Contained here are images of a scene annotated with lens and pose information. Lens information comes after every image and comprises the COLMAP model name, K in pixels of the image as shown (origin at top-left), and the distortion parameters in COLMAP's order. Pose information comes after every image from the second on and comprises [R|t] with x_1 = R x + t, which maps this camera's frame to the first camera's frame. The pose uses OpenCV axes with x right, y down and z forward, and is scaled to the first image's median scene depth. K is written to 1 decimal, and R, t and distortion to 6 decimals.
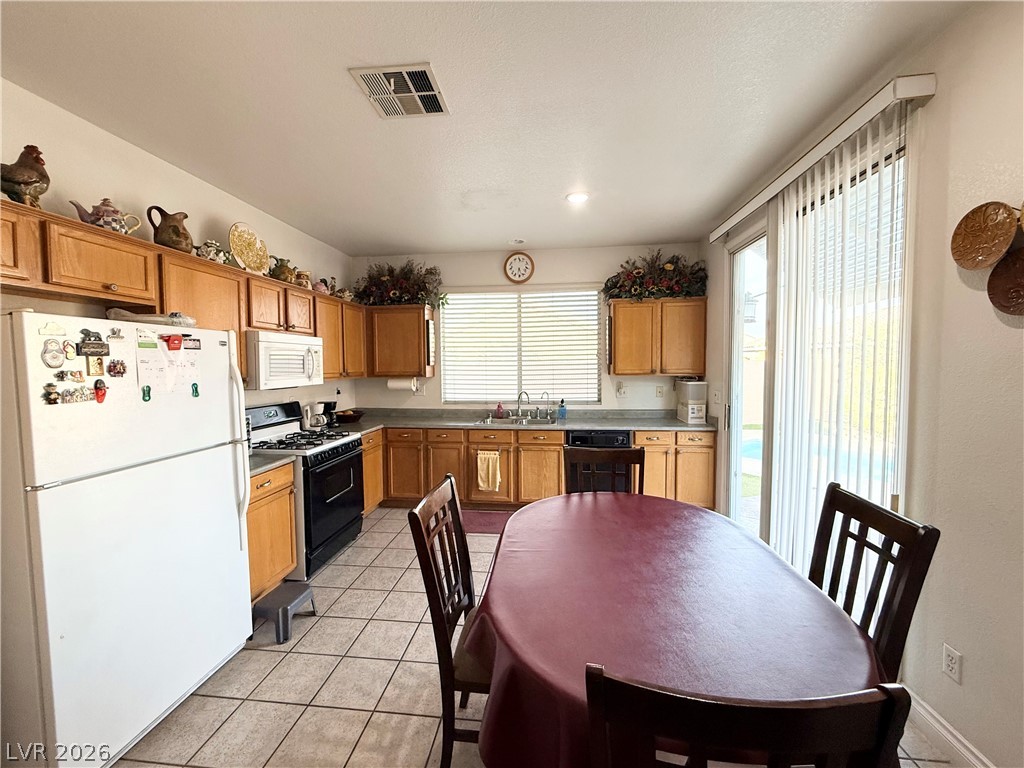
lens RADIAL K [[407.8, 0, 513.4], [0, 407.8, 384.2], [0, 0, 1]] dist [0.011728, -0.006221]
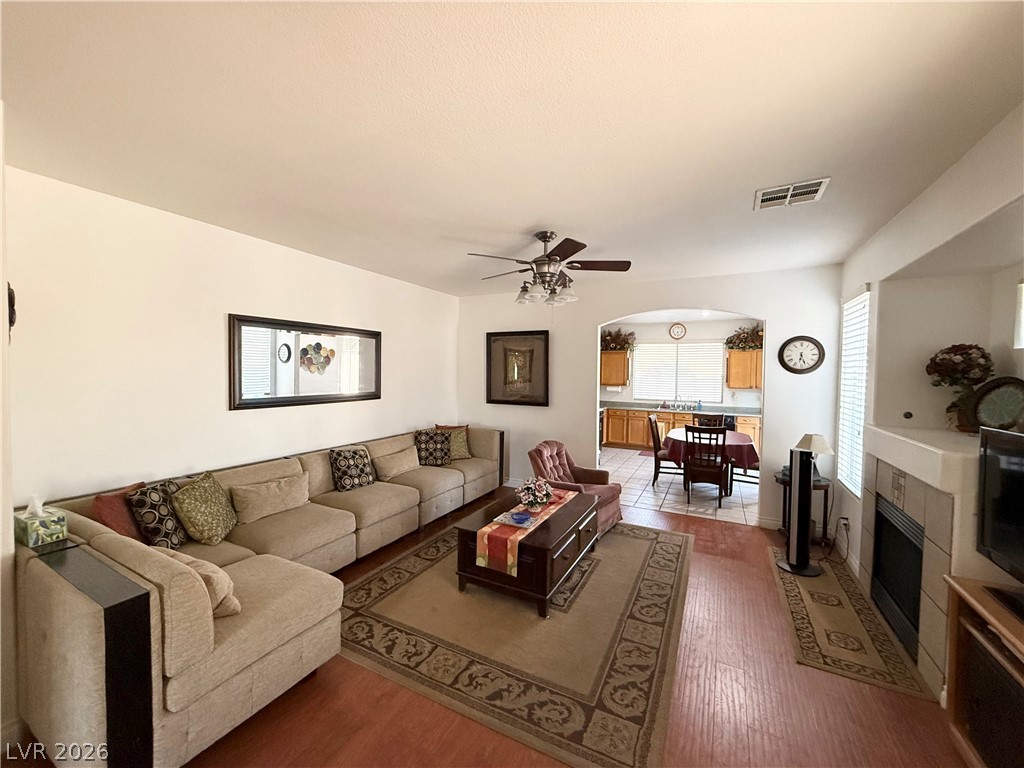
lens RADIAL K [[407.8, 0, 513.4], [0, 407.8, 384.2], [0, 0, 1]] dist [0.011728, -0.006221]
pose [[0.934789, 0.032687, -0.353696, -0.021953], [-0.039794, 0.999125, -0.012839, 0.023010], [0.352967, 0.026077, 0.935272, -1.100895]]
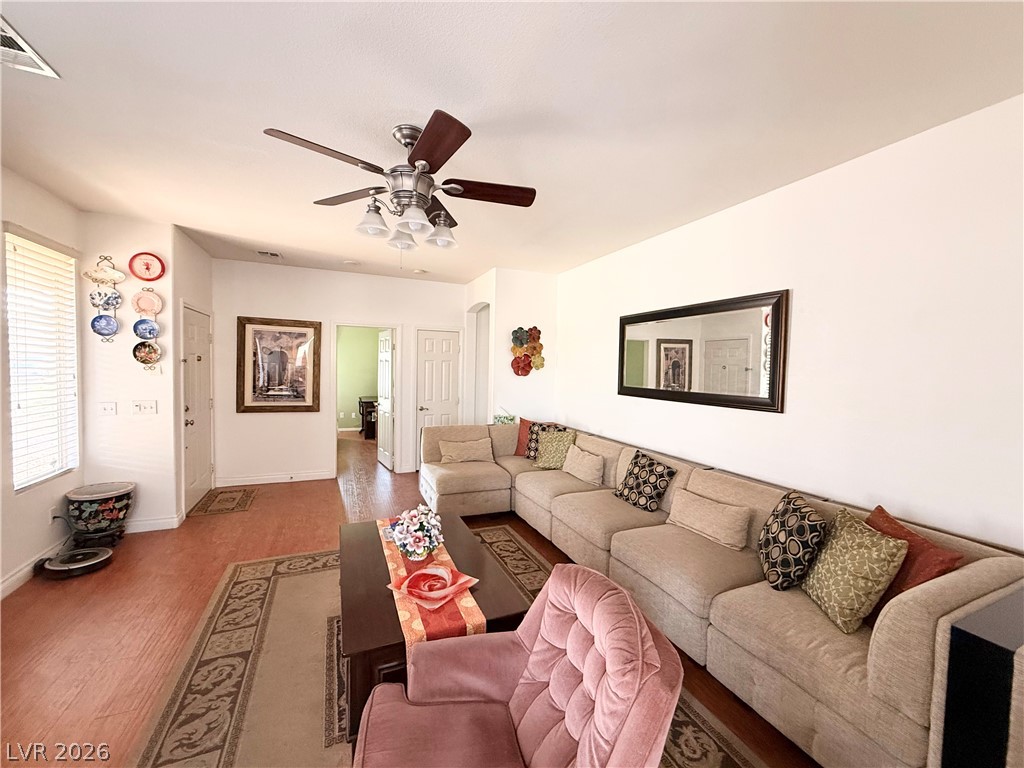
lens RADIAL K [[407.8, 0, 513.4], [0, 407.8, 384.2], [0, 0, 1]] dist [0.011728, -0.006221]
pose [[-0.870849, 0.012821, -0.491384, -0.291795], [-0.036605, 0.995193, 0.090838, -0.112511], [0.490186, 0.097093, -0.866193, 2.832427]]
